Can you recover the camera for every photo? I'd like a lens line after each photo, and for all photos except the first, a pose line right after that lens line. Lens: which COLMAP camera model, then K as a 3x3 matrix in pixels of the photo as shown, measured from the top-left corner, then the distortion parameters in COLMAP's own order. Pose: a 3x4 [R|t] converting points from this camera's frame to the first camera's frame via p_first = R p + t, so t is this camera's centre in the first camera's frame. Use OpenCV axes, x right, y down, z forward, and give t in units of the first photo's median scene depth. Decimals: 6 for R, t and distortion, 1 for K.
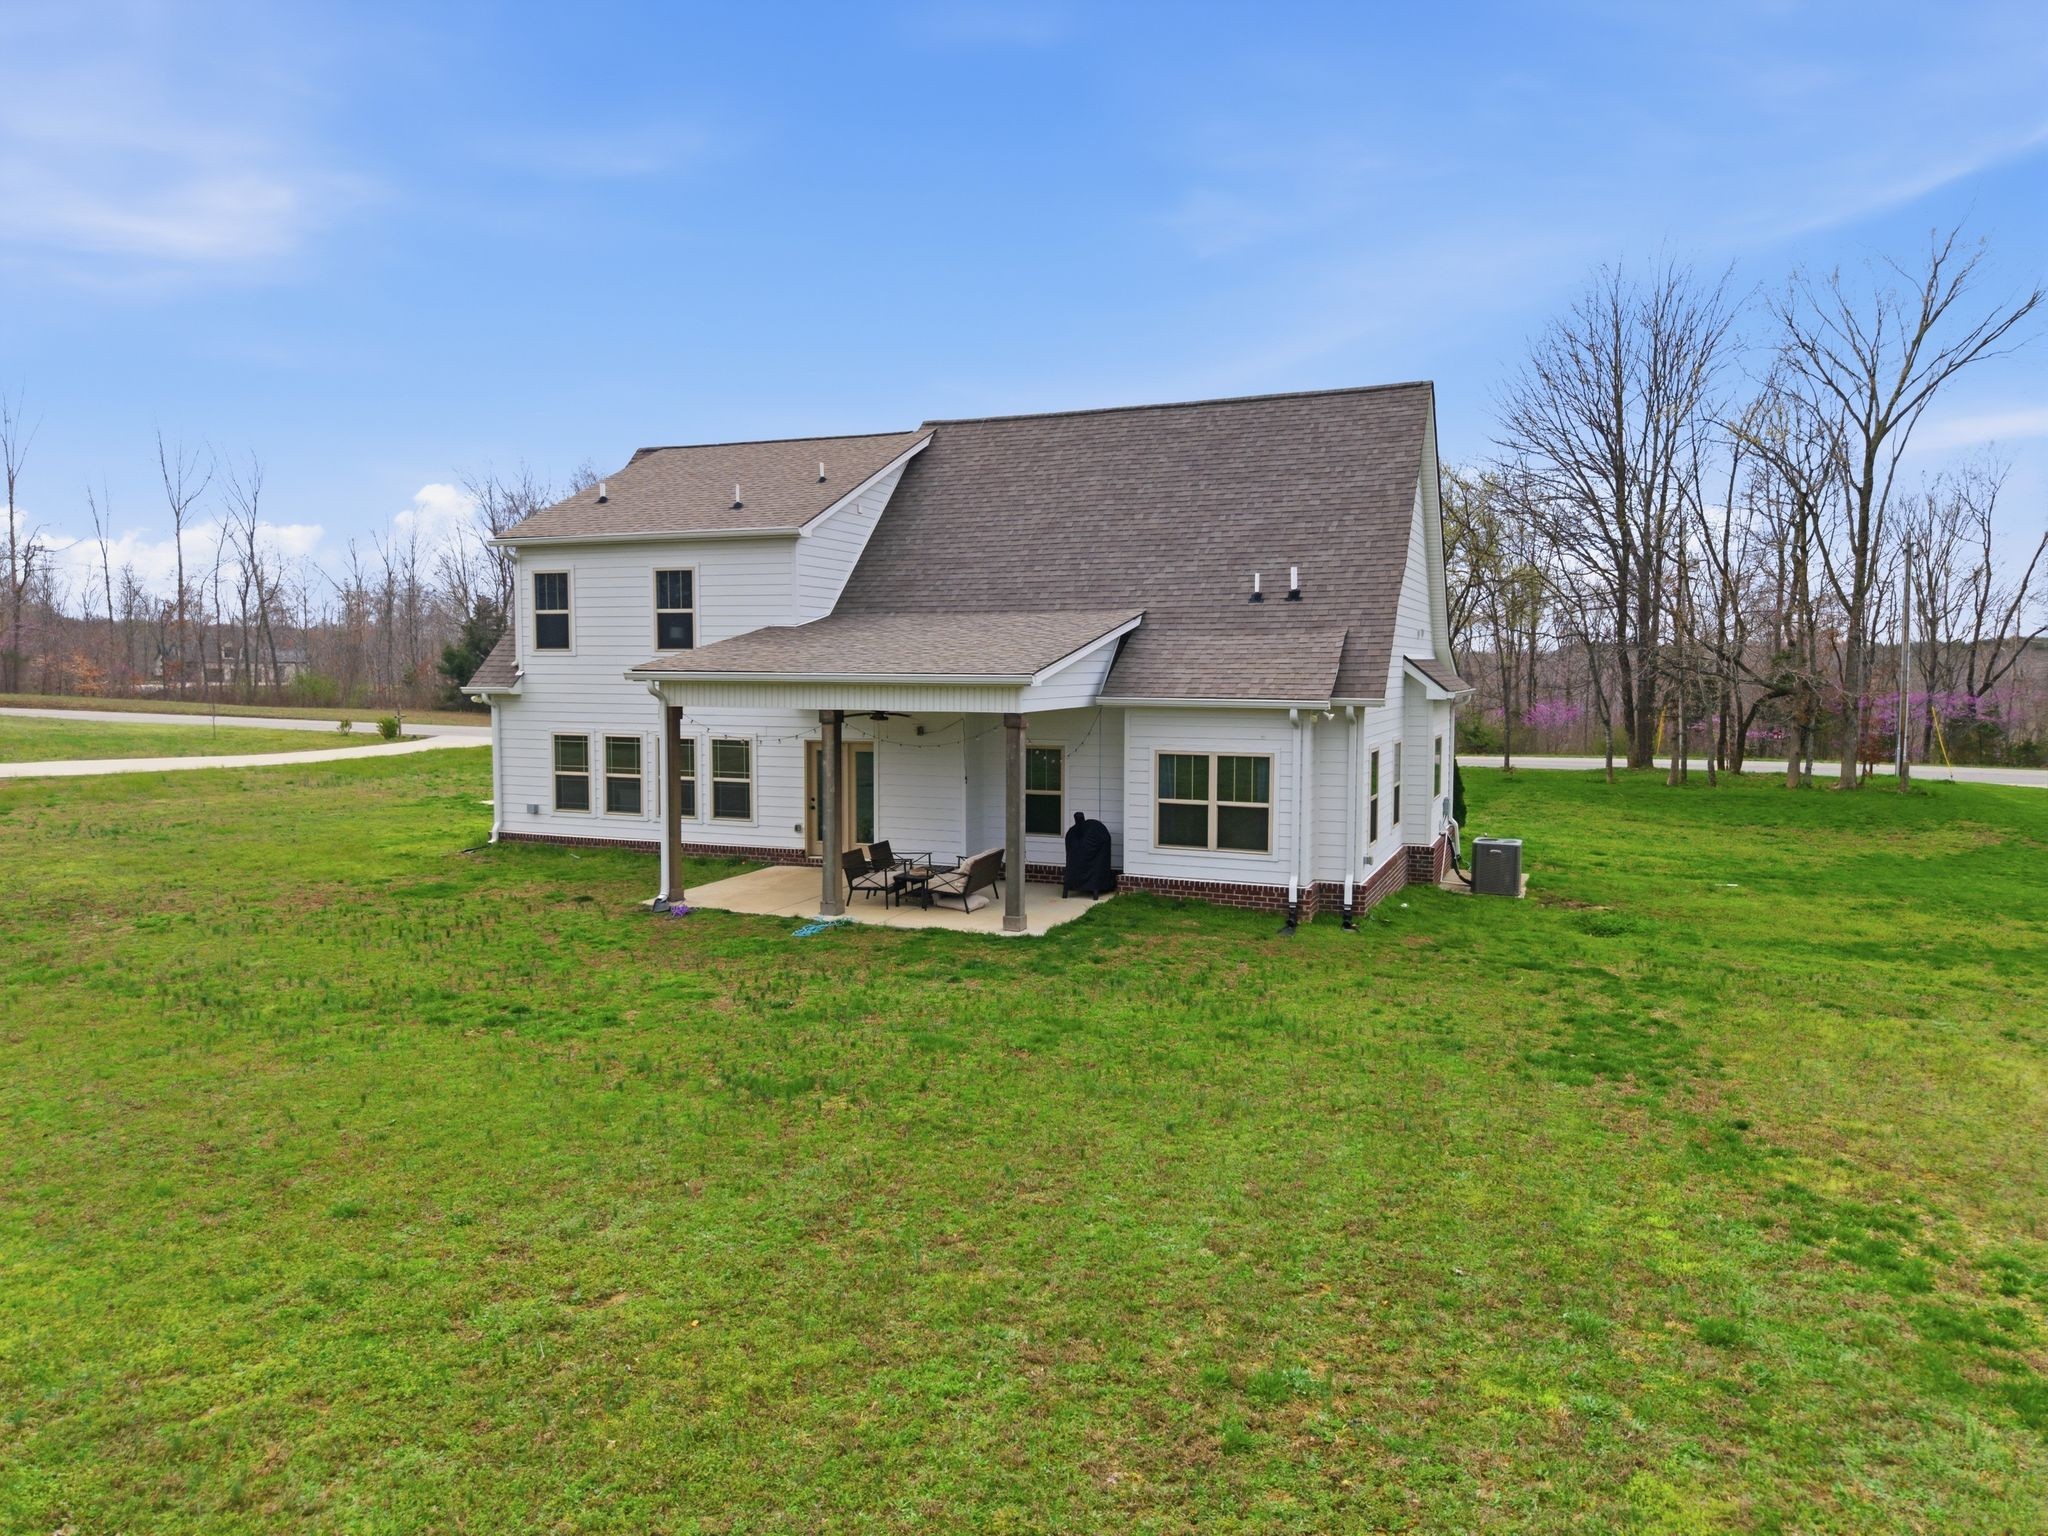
lens RADIAL K [[1368.0, 0, 1038.3], [0, 1368.0, 779.2], [0, 0, 1]] dist [0.020593, -0.018321]
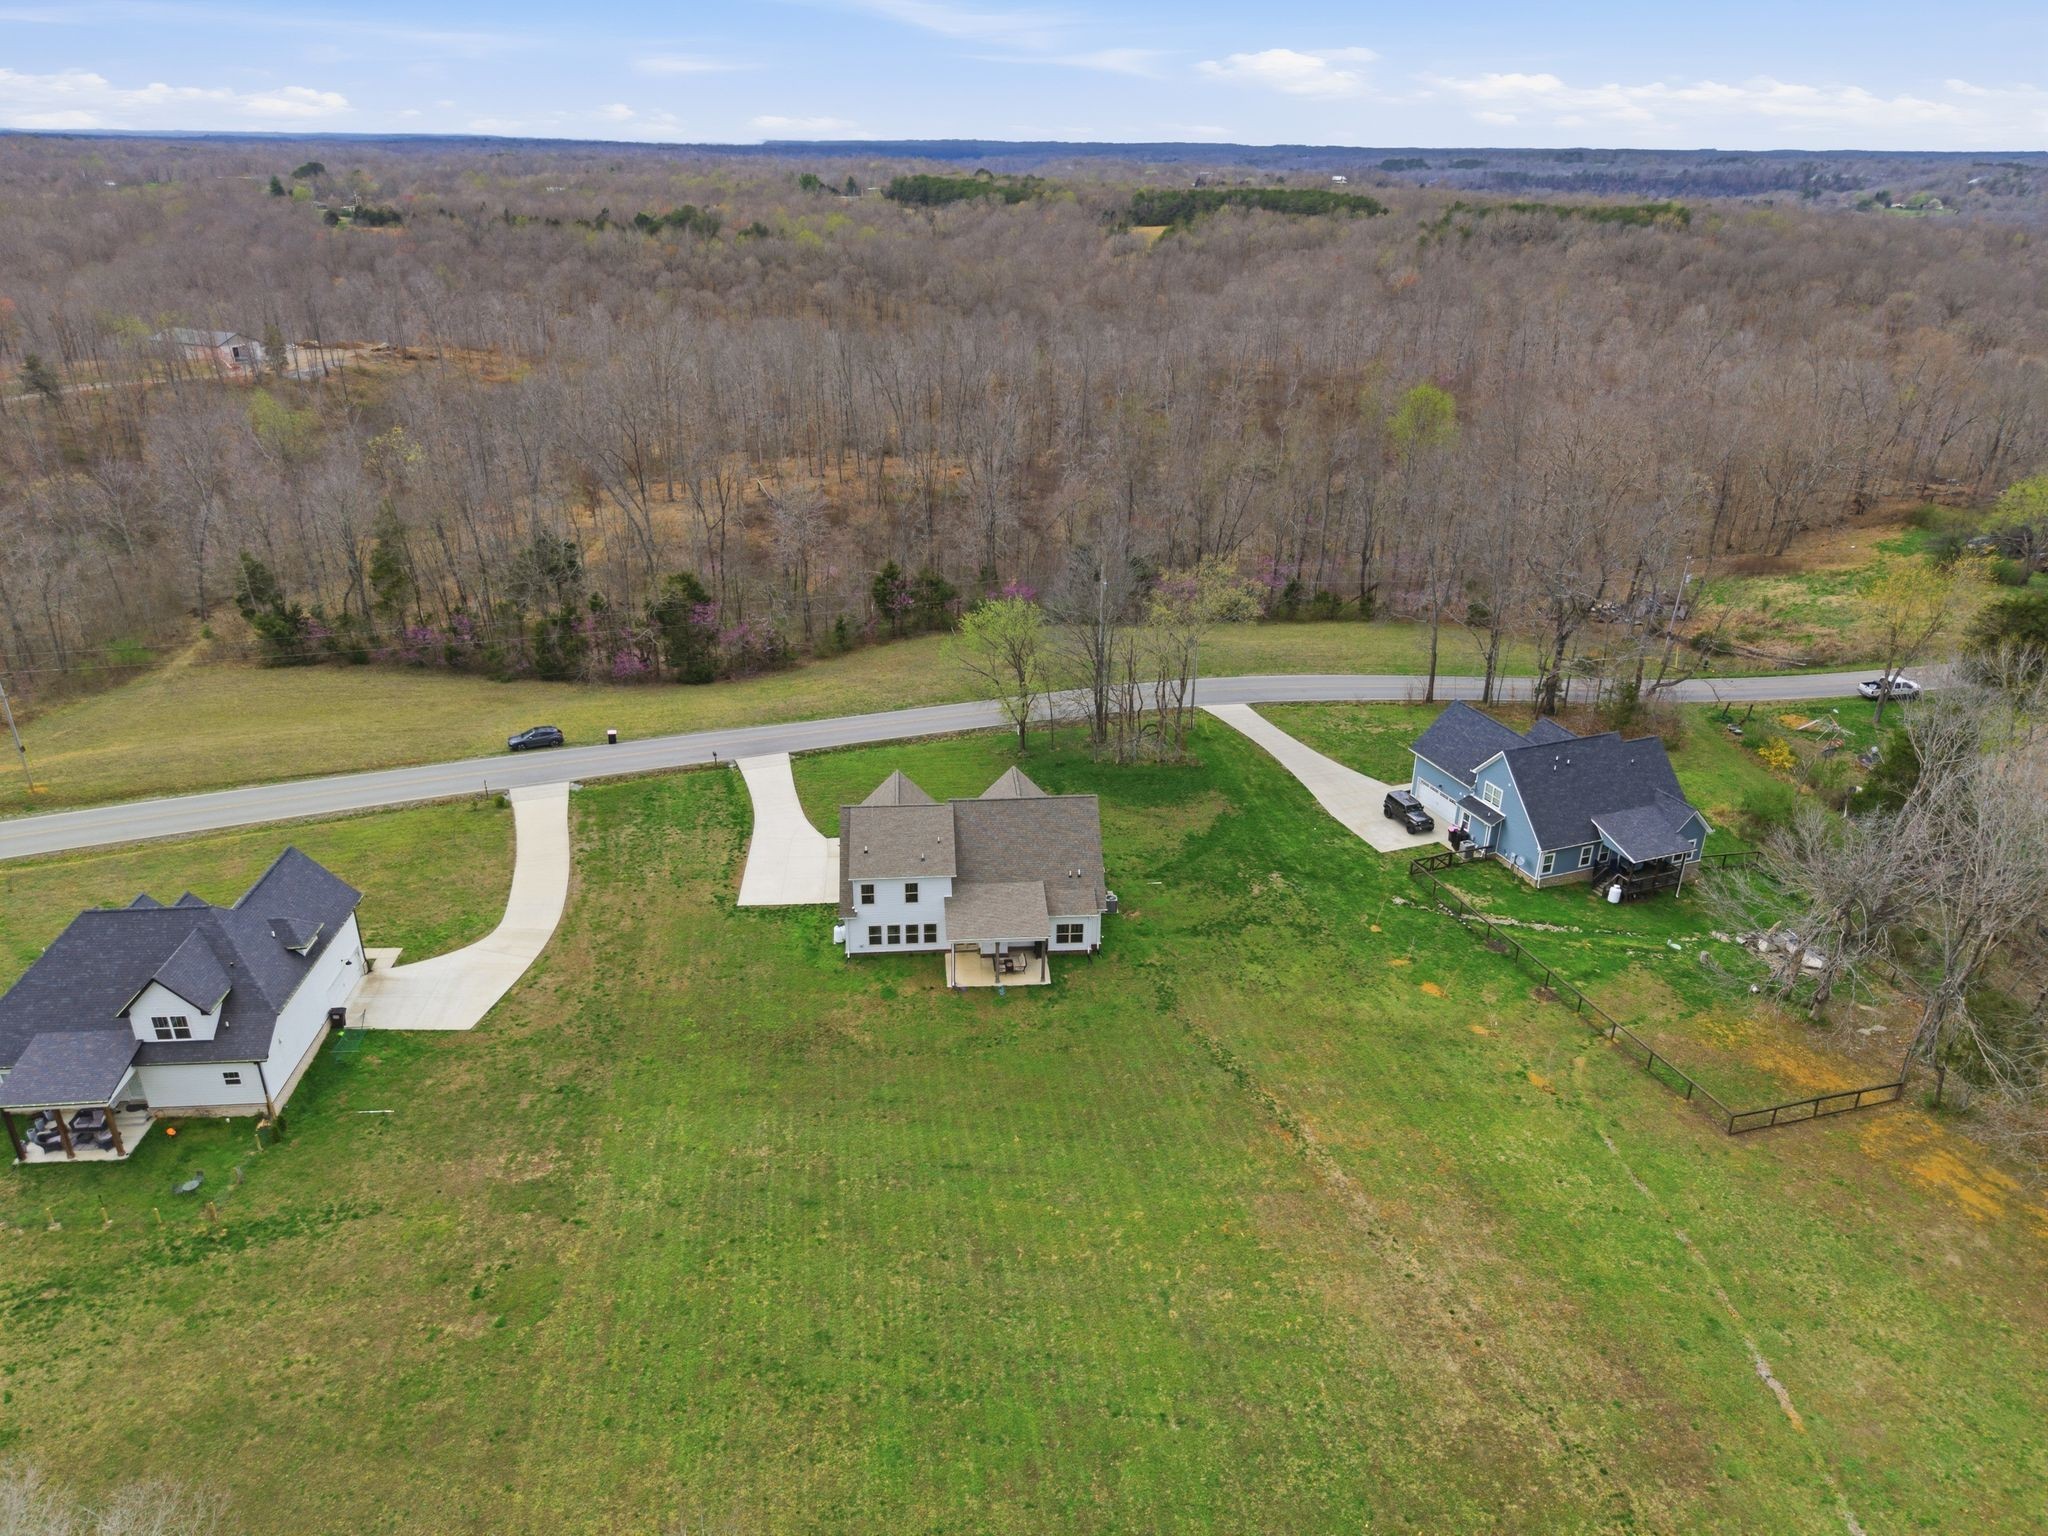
lens RADIAL K [[1368.0, 0, 1030.7], [0, 1368.0, 775.5], [0, 0, 1]] dist [0.020593, -0.018321]
pose [[0.887208, -0.177922, 0.425682, -1.604165], [0.023425, 0.938831, 0.343581, -1.796066], [-0.460774, -0.294856, 0.837107, -2.231394]]
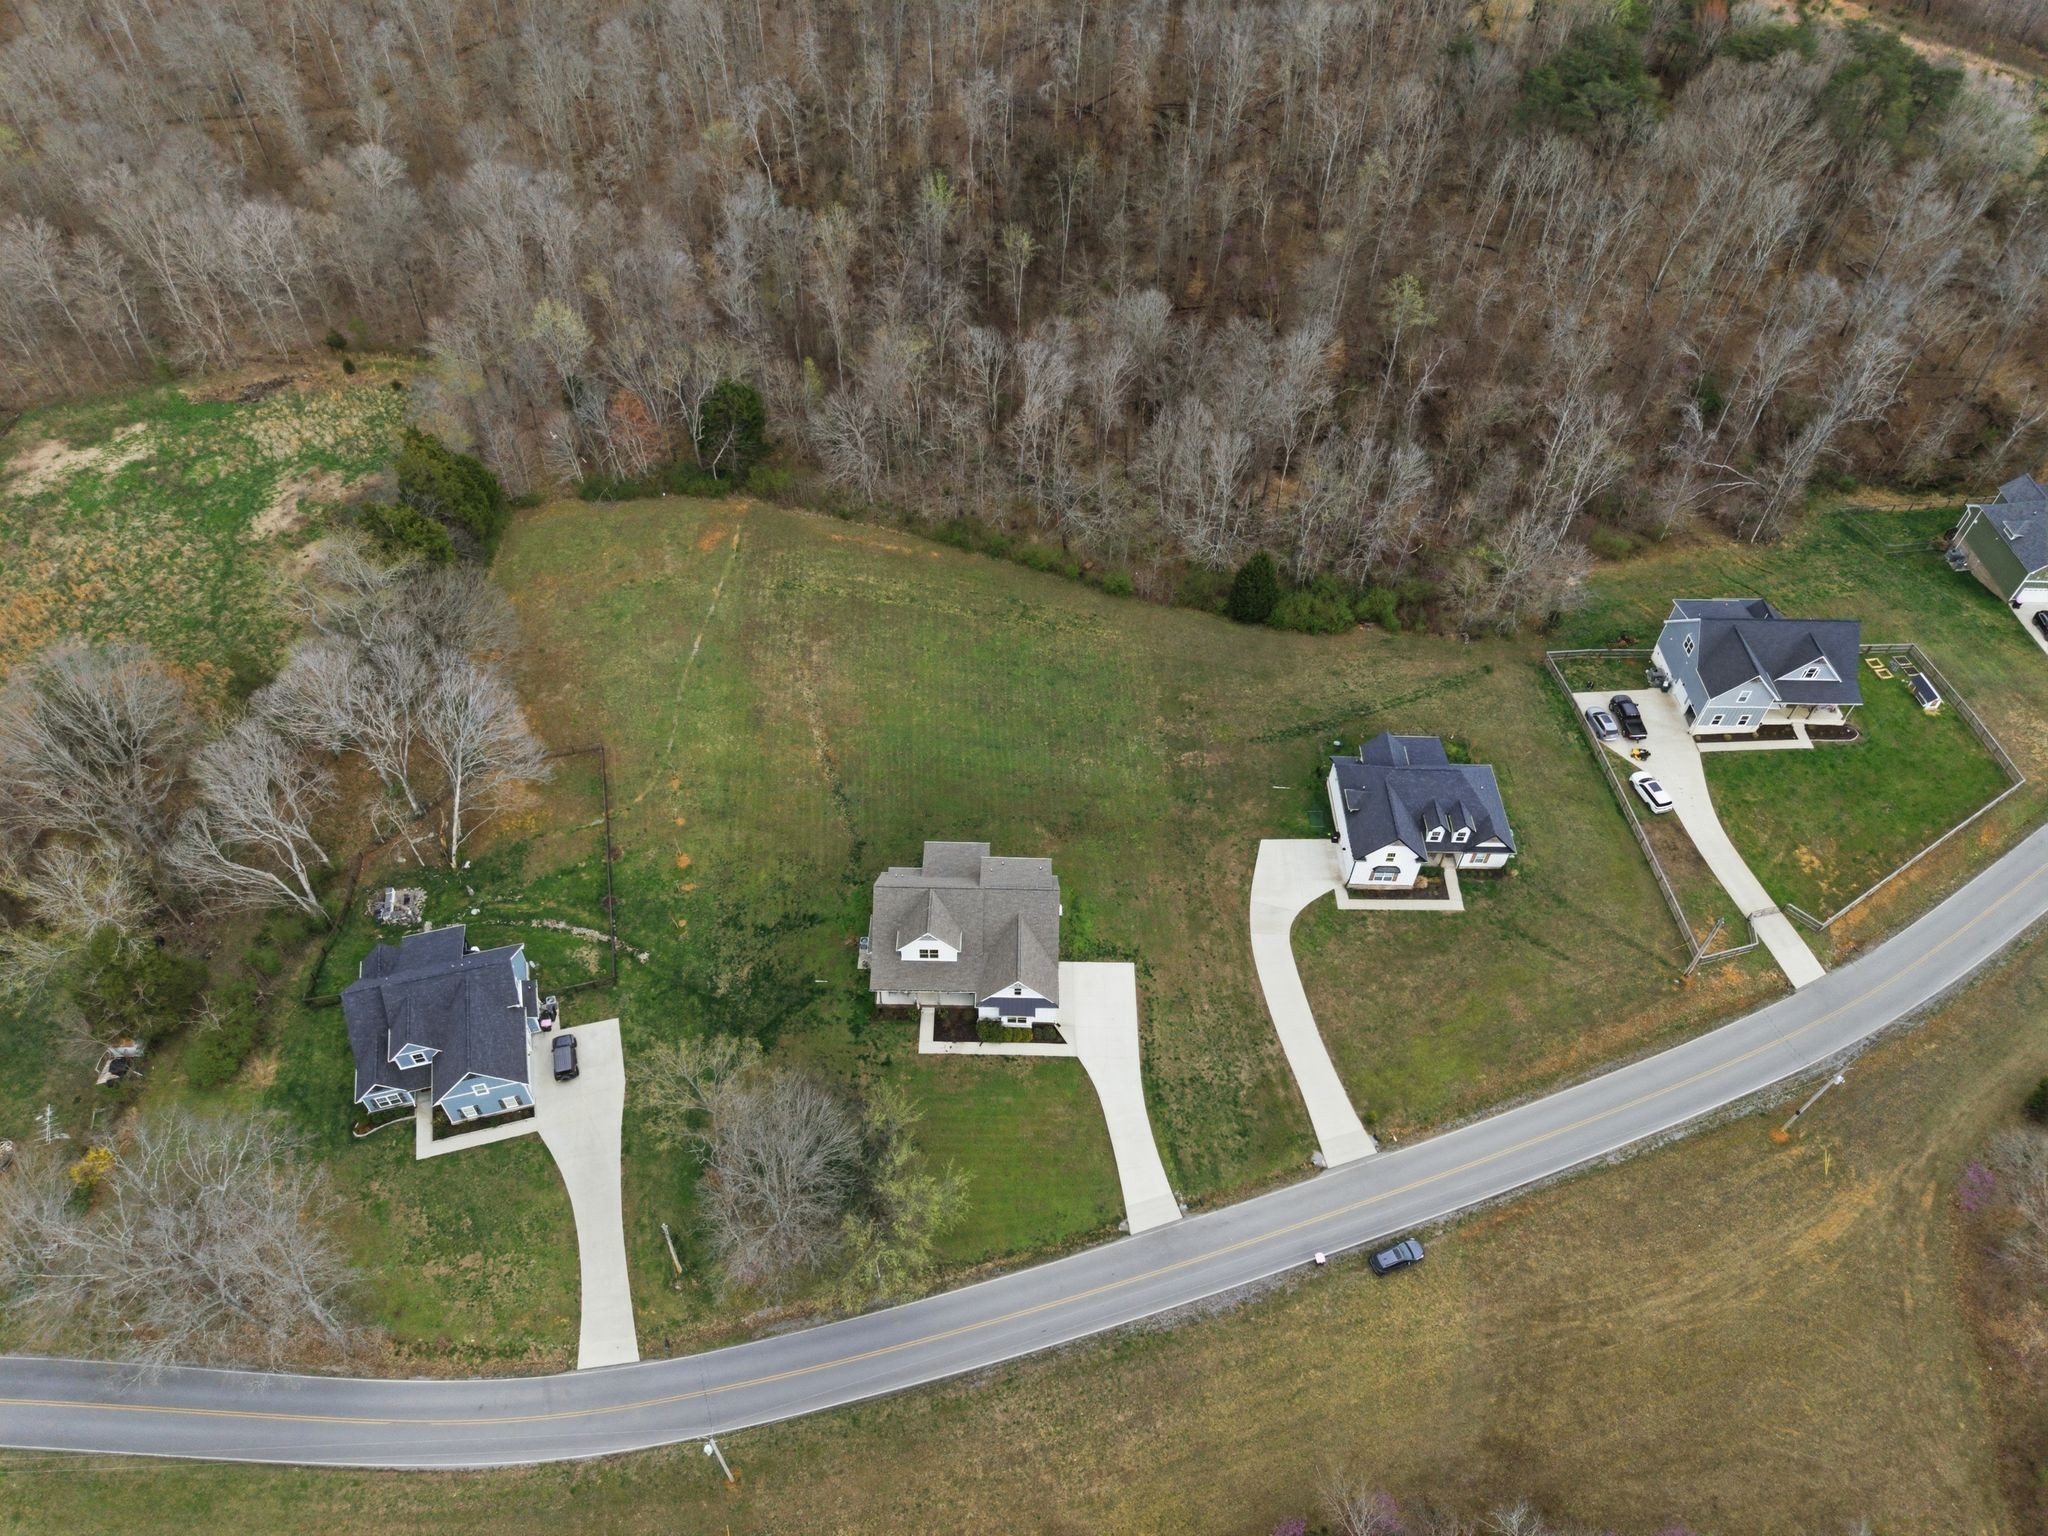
lens RADIAL K [[1368.0, 0, 1020.2], [0, 1368.0, 777.3], [0, 0, 1]] dist [0.020593, -0.018321]
pose [[-0.928451, 0.264236, -0.261071, 1.114725], [-0.051811, 0.603841, 0.795419, -5.122144], [0.367823, 0.752034, -0.546947, 4.088872]]
